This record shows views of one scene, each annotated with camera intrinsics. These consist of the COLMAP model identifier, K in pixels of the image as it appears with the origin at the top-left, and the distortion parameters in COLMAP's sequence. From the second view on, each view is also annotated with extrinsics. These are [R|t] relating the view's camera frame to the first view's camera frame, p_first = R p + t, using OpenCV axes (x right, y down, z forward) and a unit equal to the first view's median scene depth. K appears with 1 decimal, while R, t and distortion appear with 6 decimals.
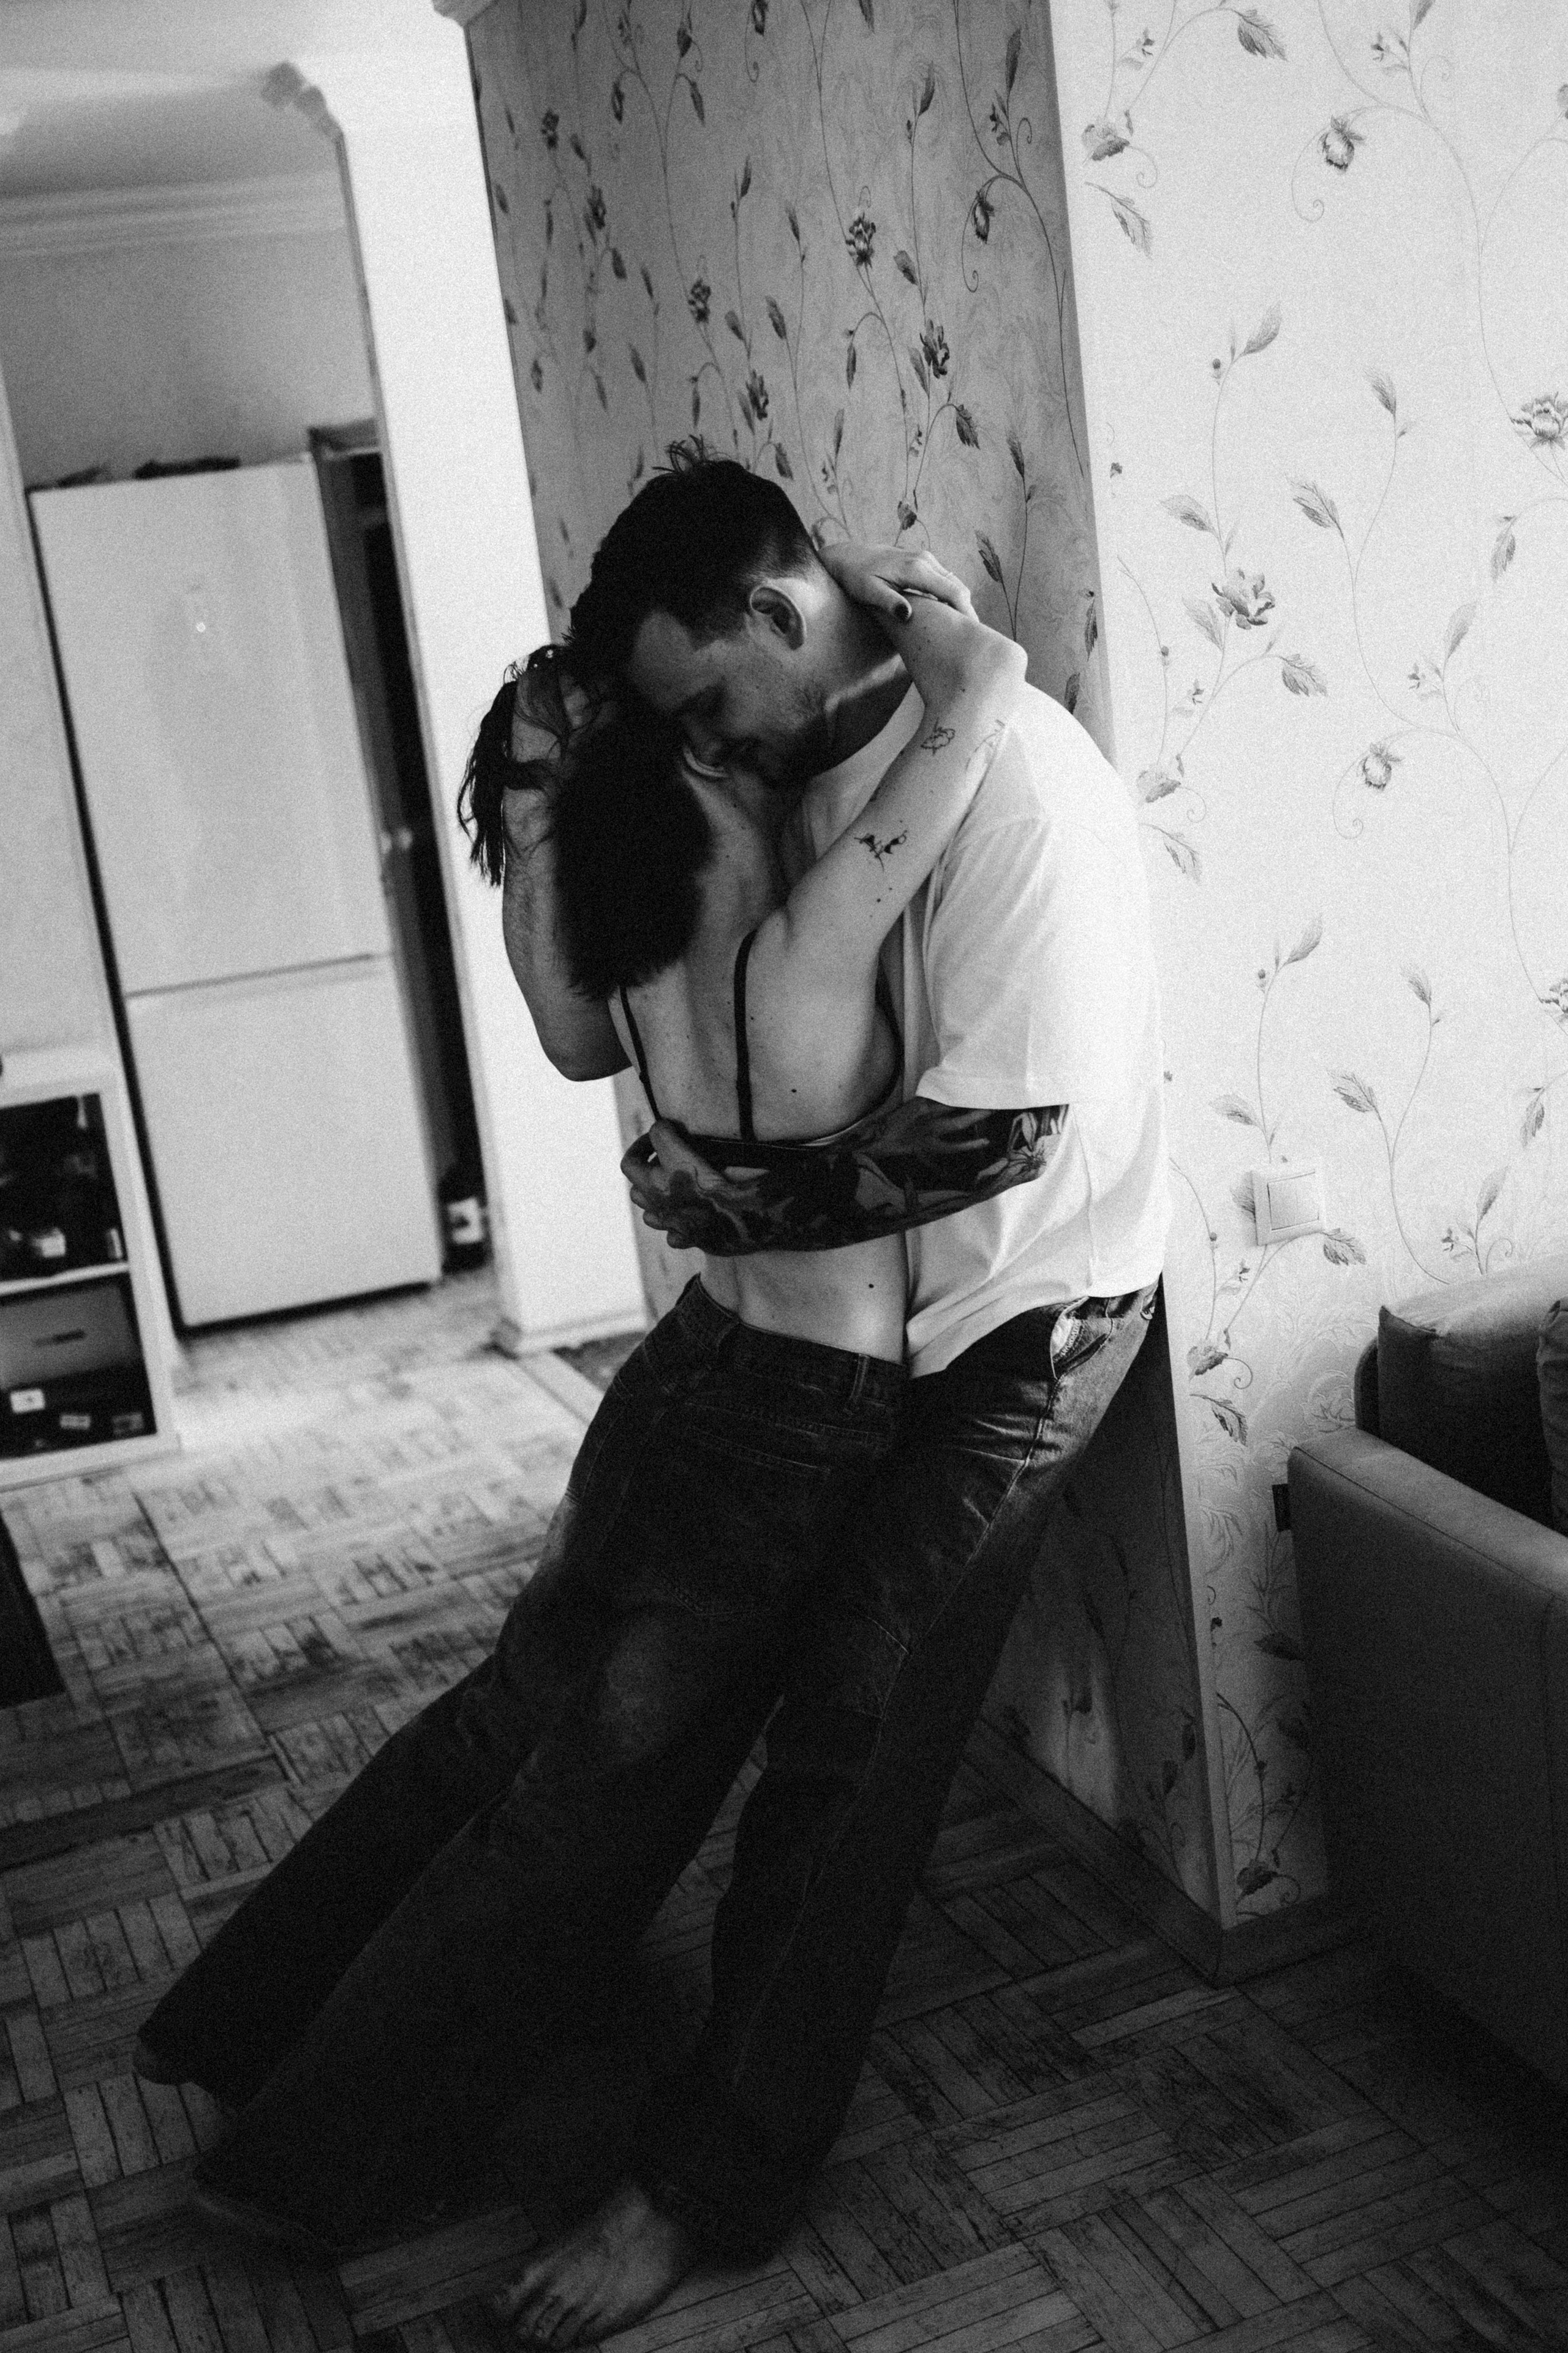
lens RADIAL K [[2665.1, 0, 729.8], [0, 2665.1, 1218.1], [0, 0, 1]] dist [0.006992, 0.000000]
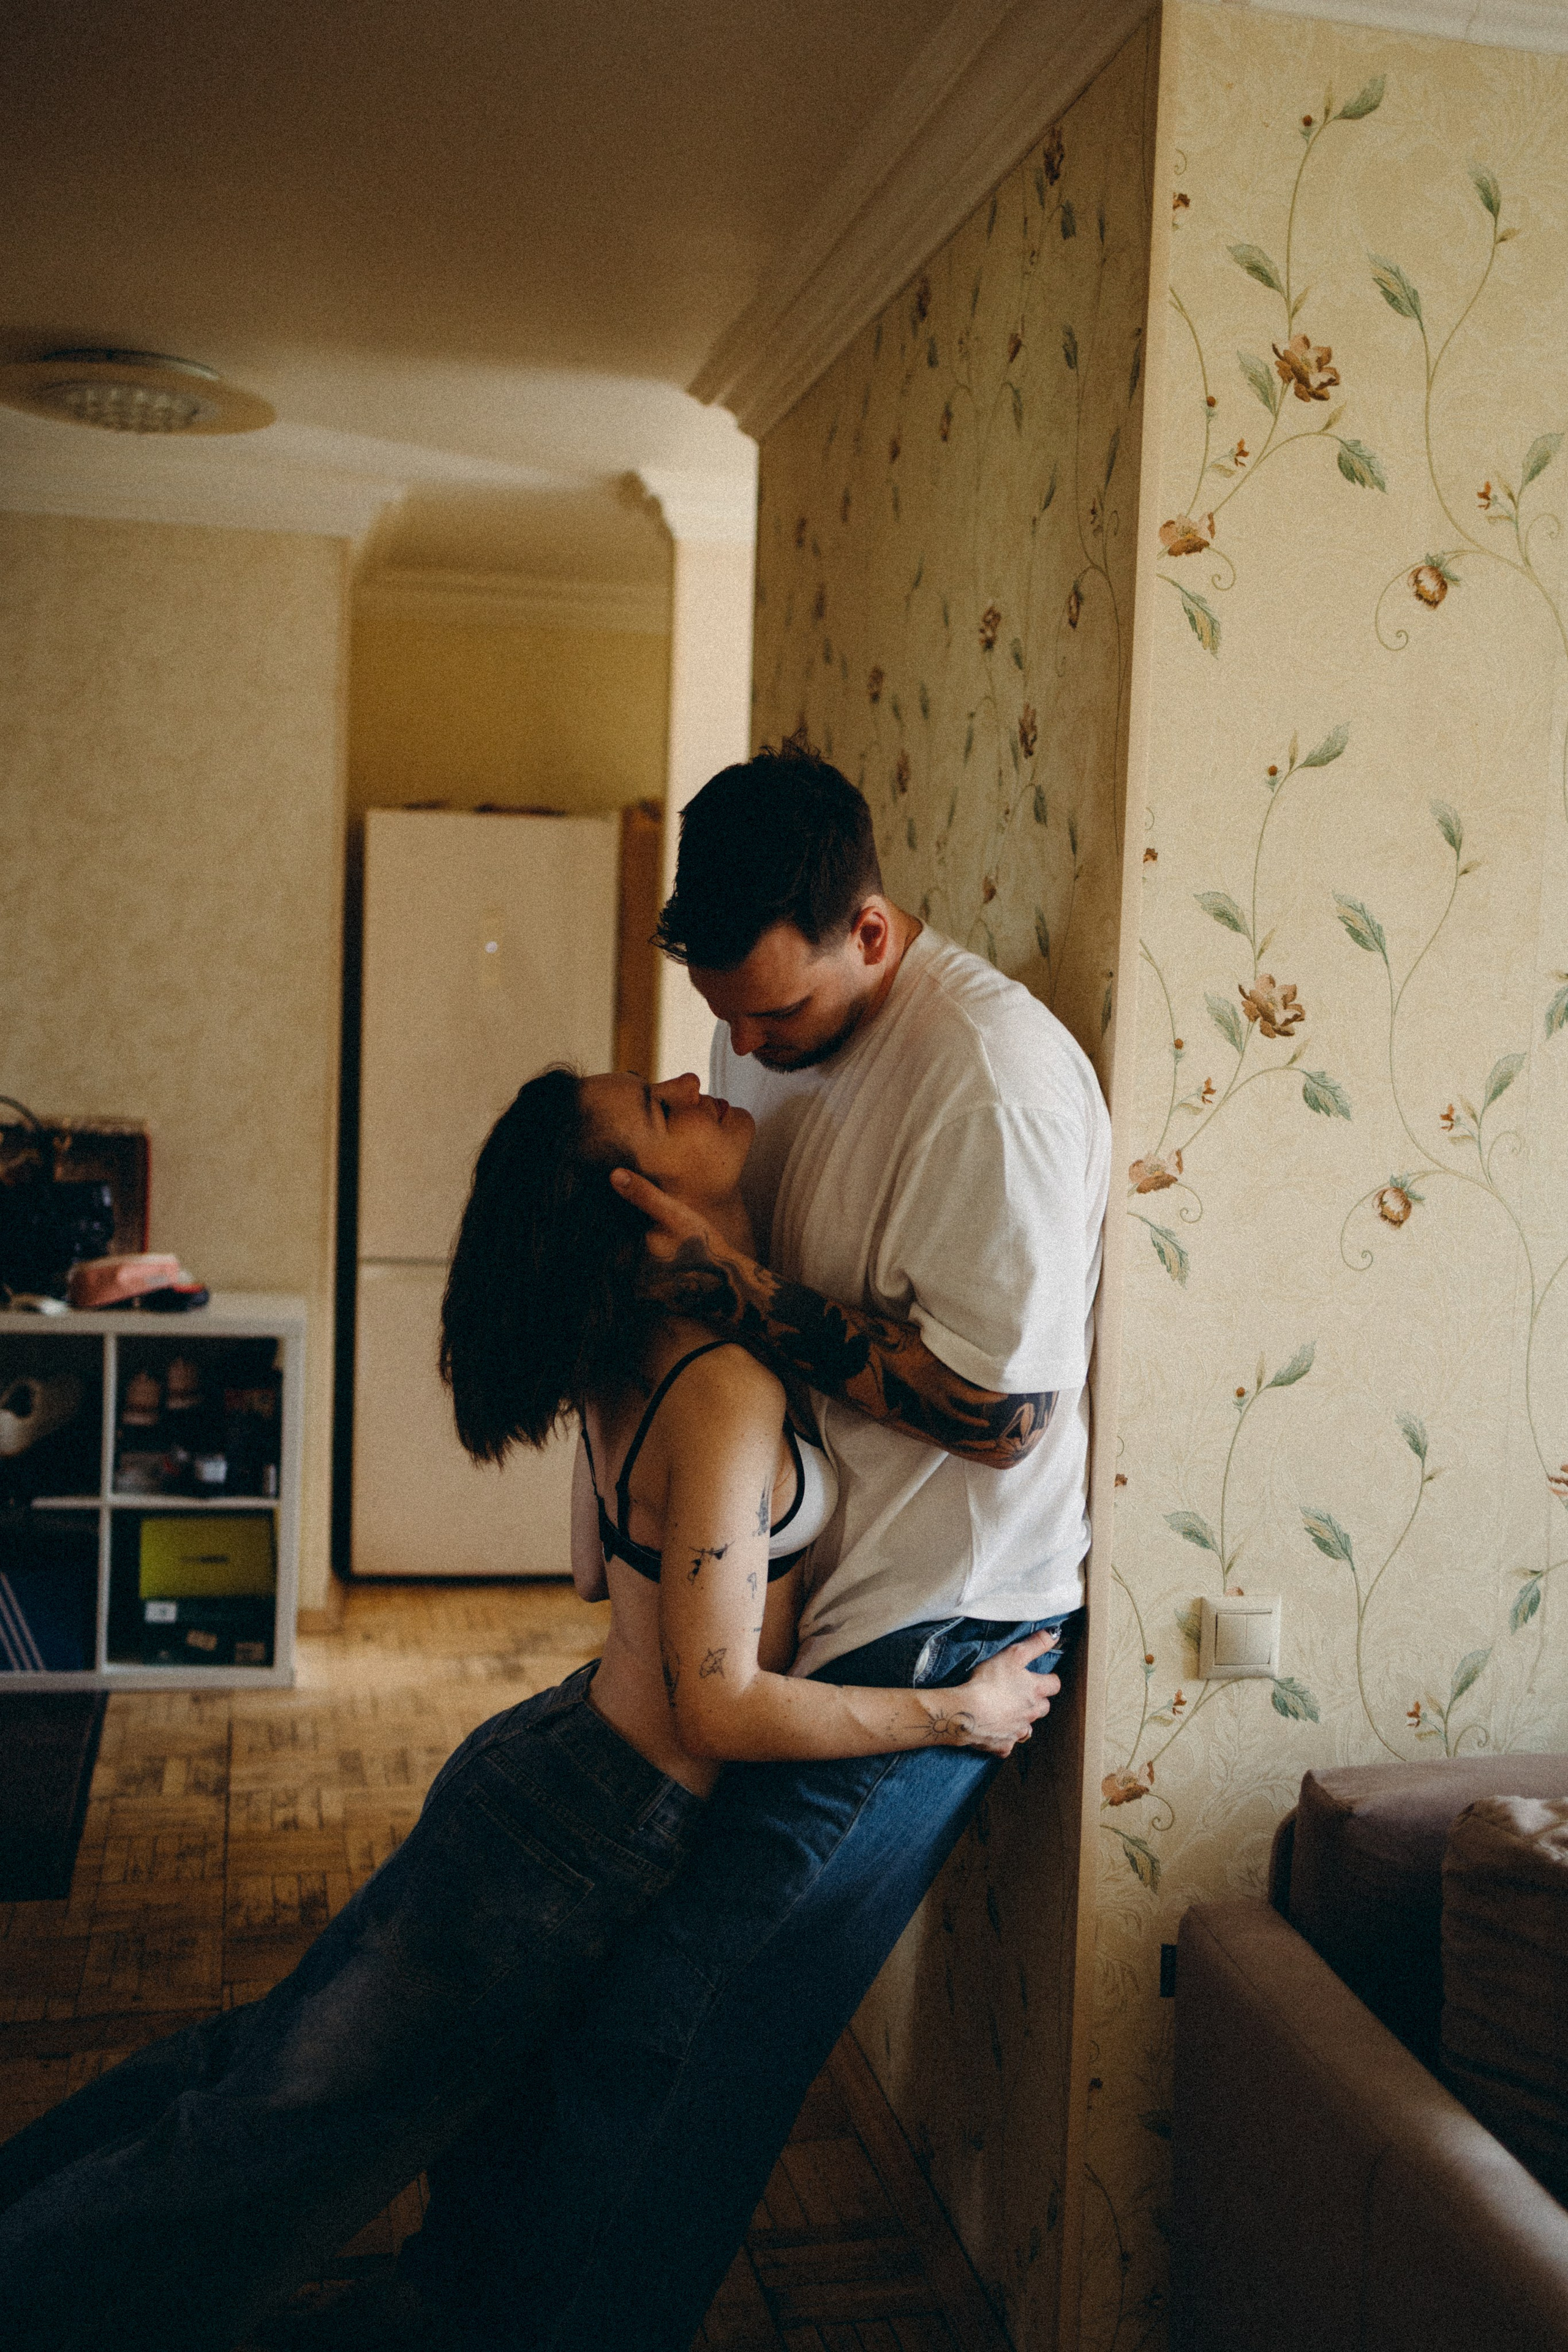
lens RADIAL K [[2345.5, 0, 800.2], [0, 2345.5, 1168.7], [0, 0, 1]] dist [0.008046, 0.000000]
pose [[0.976977, 0.169658, -0.129356, 0.130926], [-0.189038, 0.969463, -0.156224, -0.007730], [0.098901, 0.177080, 0.979215, 0.139411]]
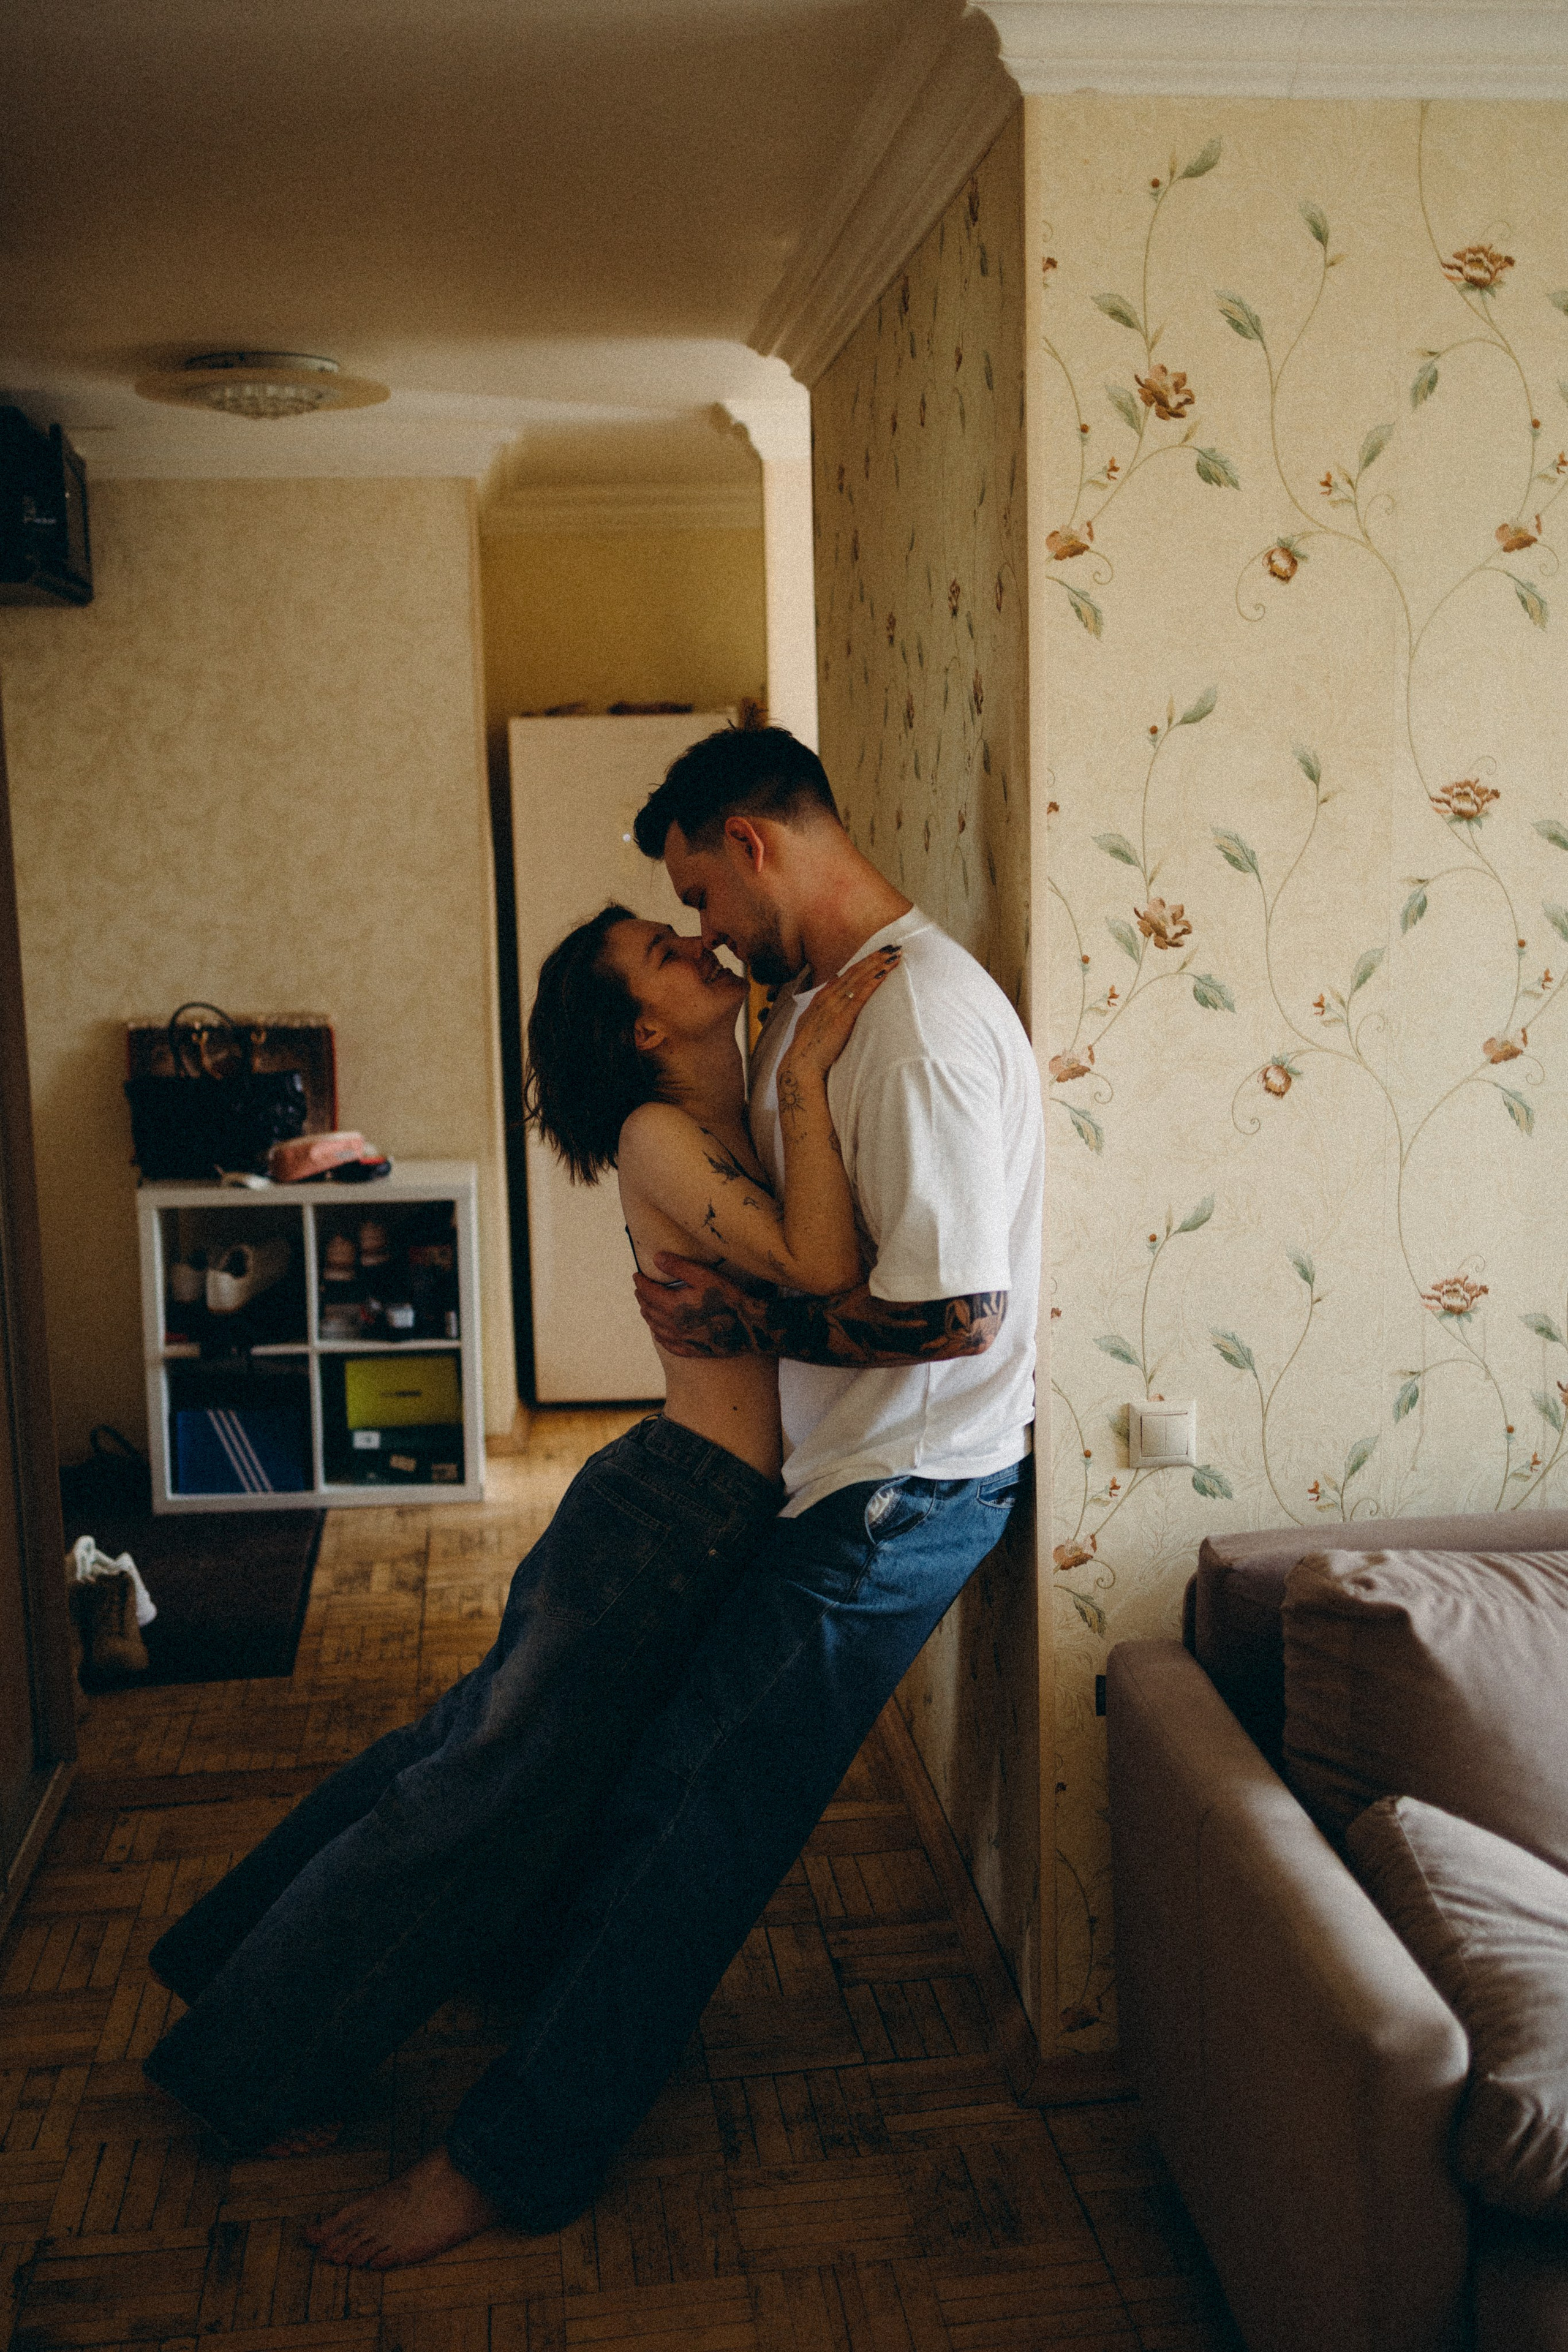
lens RADIAL K [[2345.5, 0, 775.1], [0, 2345.5, 1176.5], [0, 0, 1]] dist [0.008046, 0.000000]
pose [[0.964873, 0.138200, -0.223430, 0.247629], [-0.154769, 0.986226, -0.058344, -0.029817], [0.212289, 0.090874, 0.972972, -0.039777]]
